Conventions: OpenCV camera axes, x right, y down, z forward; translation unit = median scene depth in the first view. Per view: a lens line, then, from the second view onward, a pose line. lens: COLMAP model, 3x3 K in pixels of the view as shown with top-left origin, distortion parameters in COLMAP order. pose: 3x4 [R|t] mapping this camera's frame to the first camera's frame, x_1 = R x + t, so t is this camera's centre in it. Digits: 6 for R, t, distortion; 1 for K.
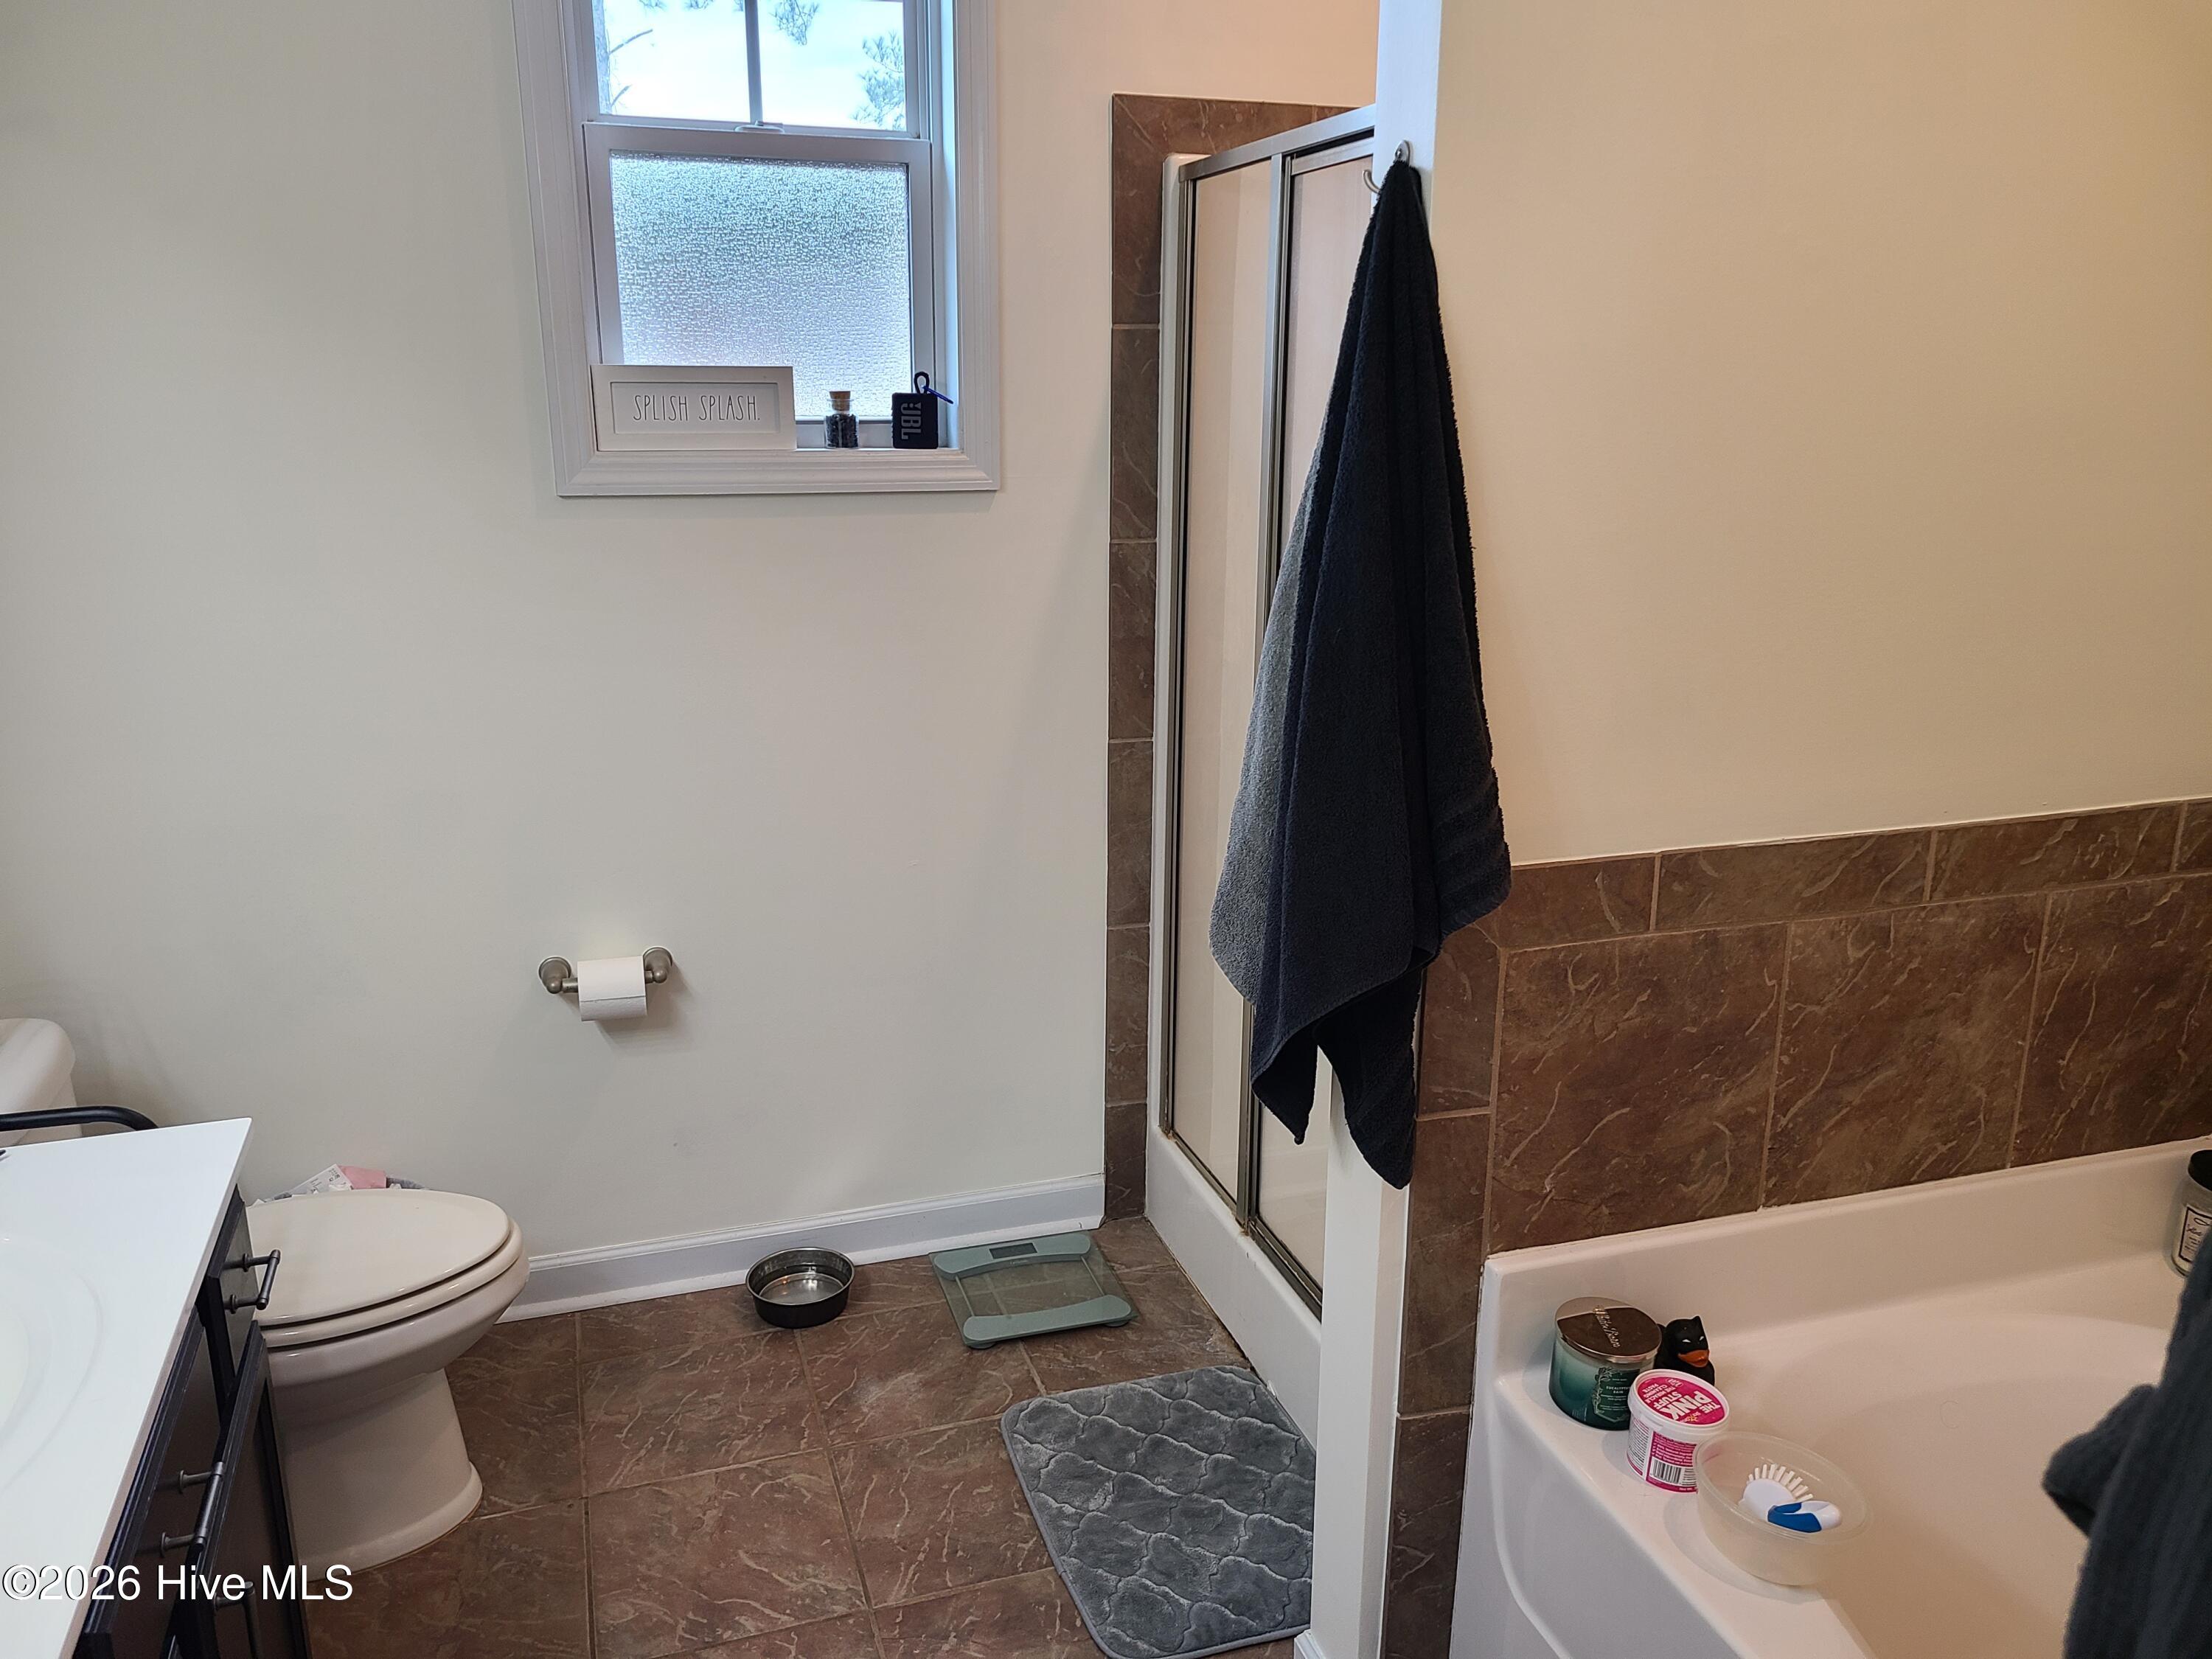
lens RADIAL K [[1677.9, 0, 1099.4], [0, 1677.9, 838.9], [0, 0, 1]] dist [0.045335, -0.013758]
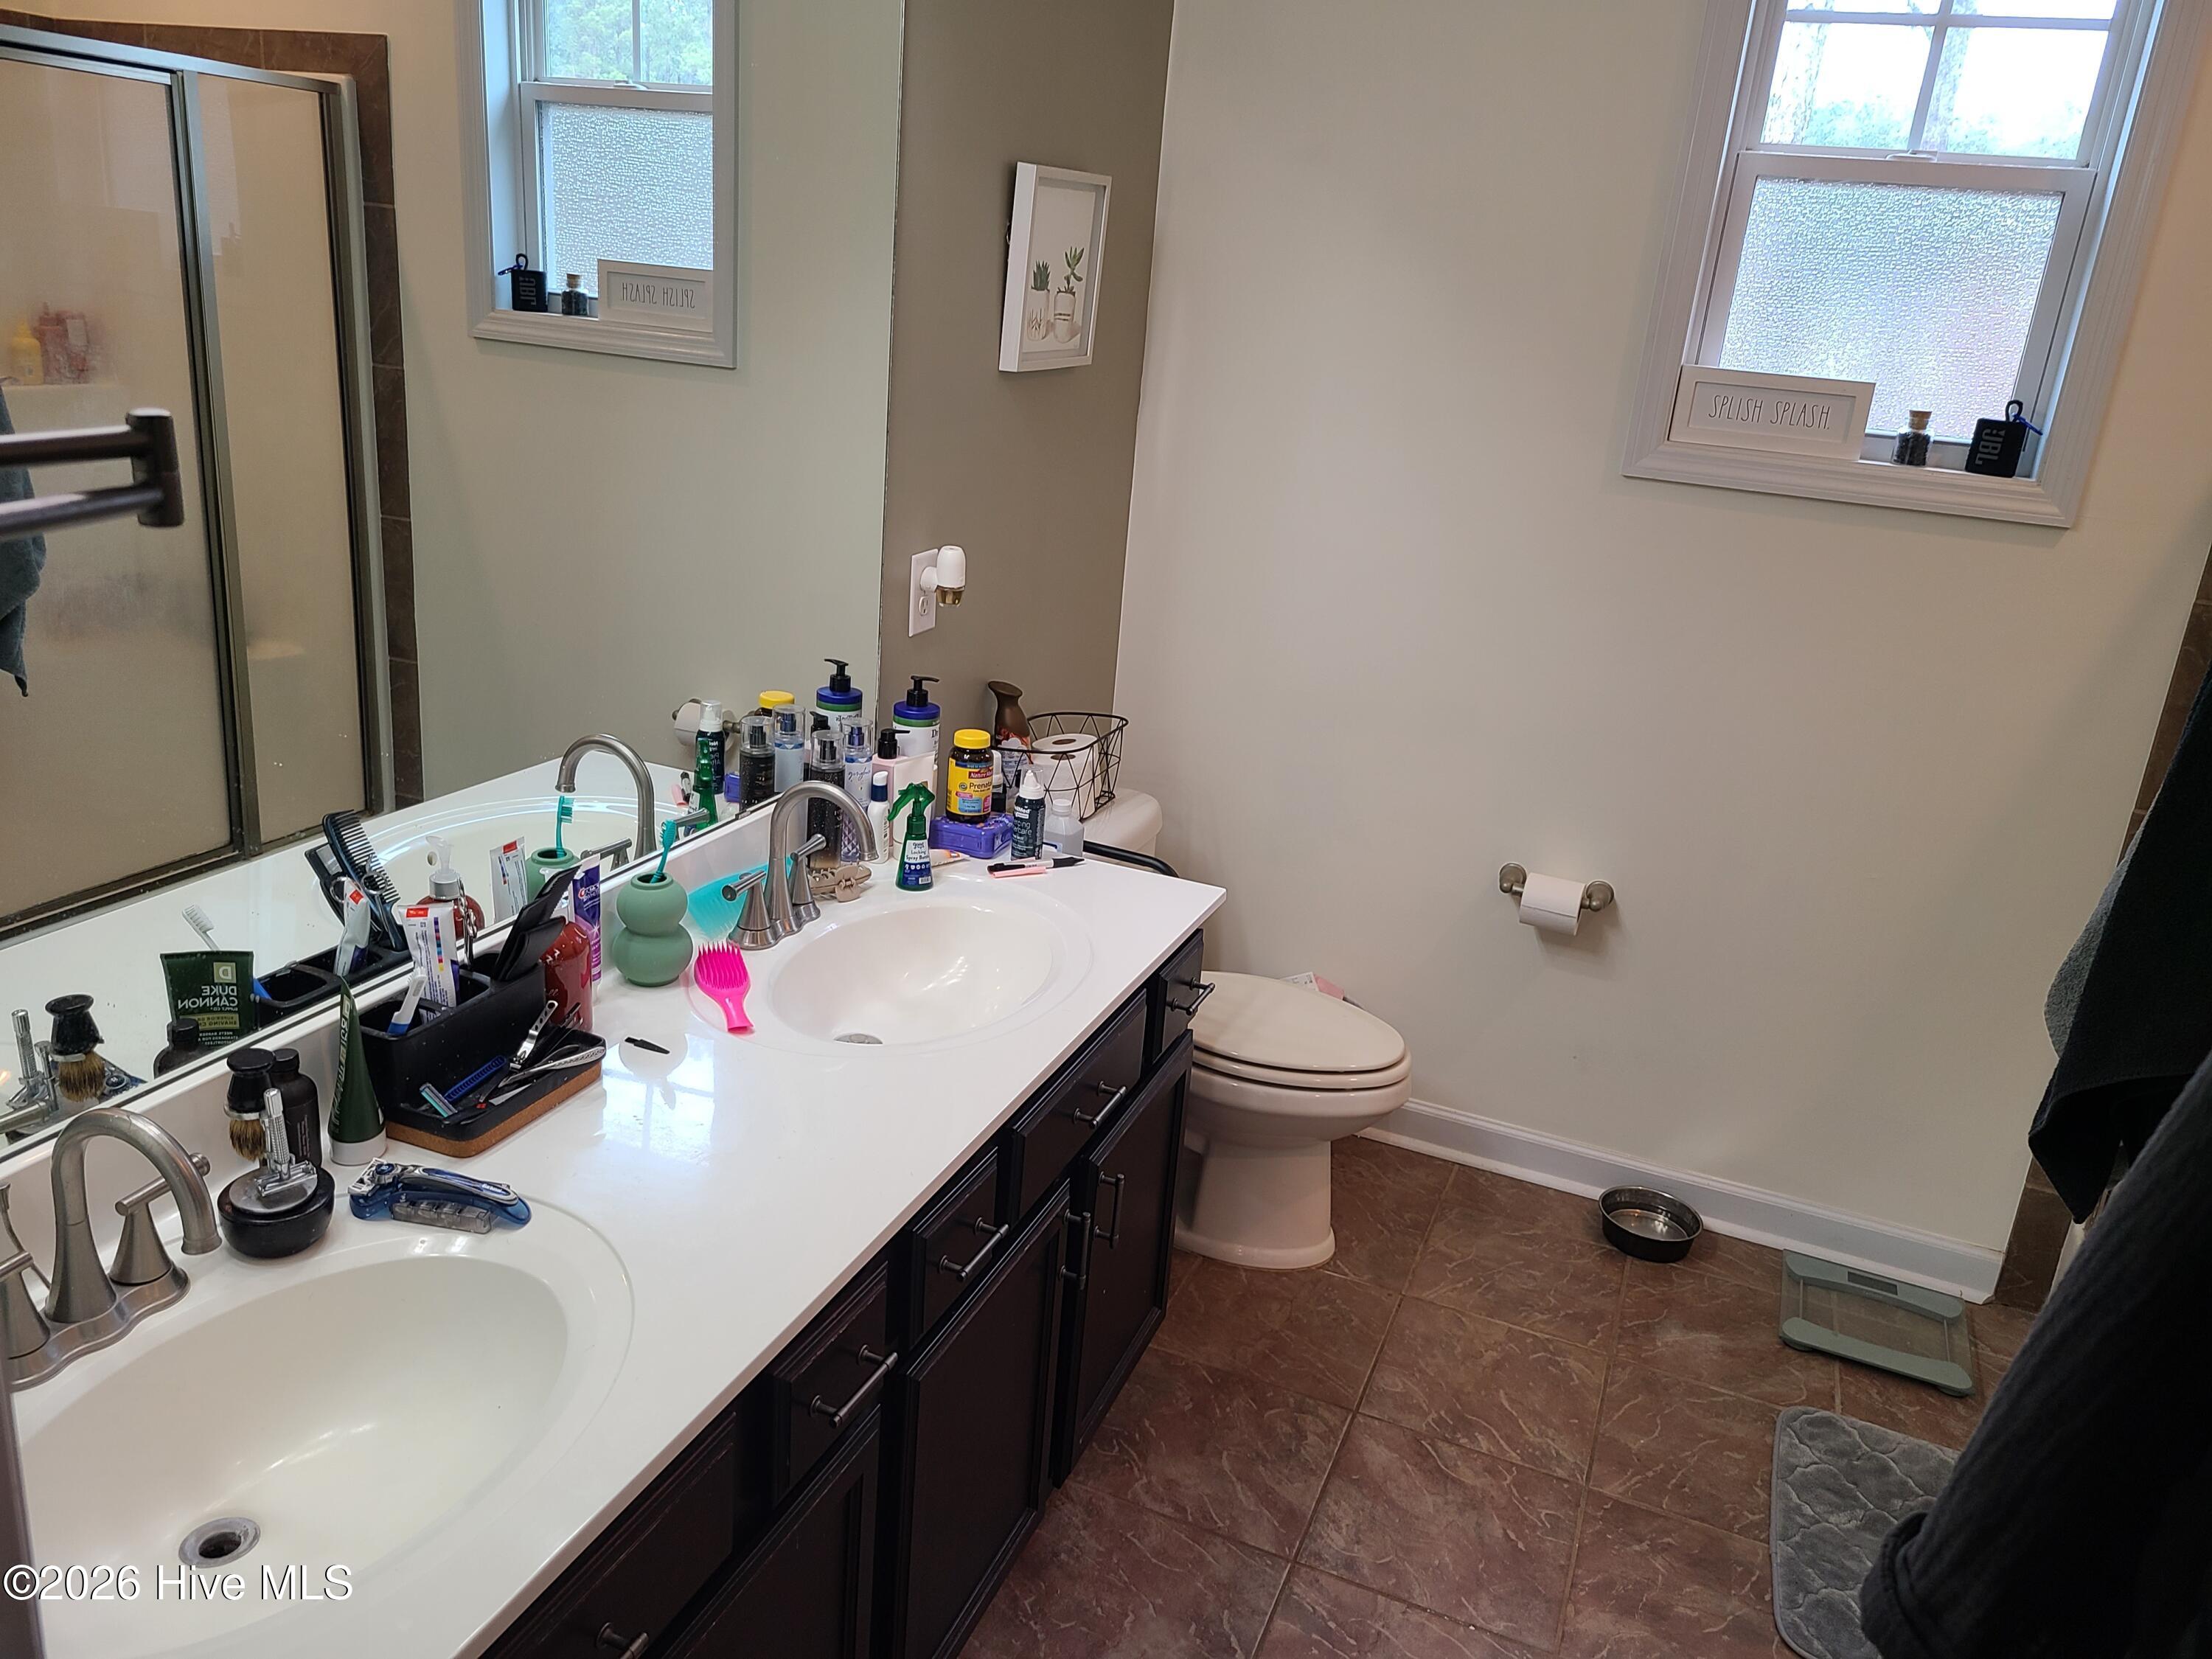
lens RADIAL K [[1659.9, 0, 1094.0], [0, 1659.9, 818.0], [0, 0, 1]] dist [0.051787, -0.033189]
pose [[0.763272, 0.262435, -0.590376, 0.131228], [-0.255085, 0.961958, 0.097822, 0.001567], [0.593589, 0.075932, 0.801178, -0.101349]]
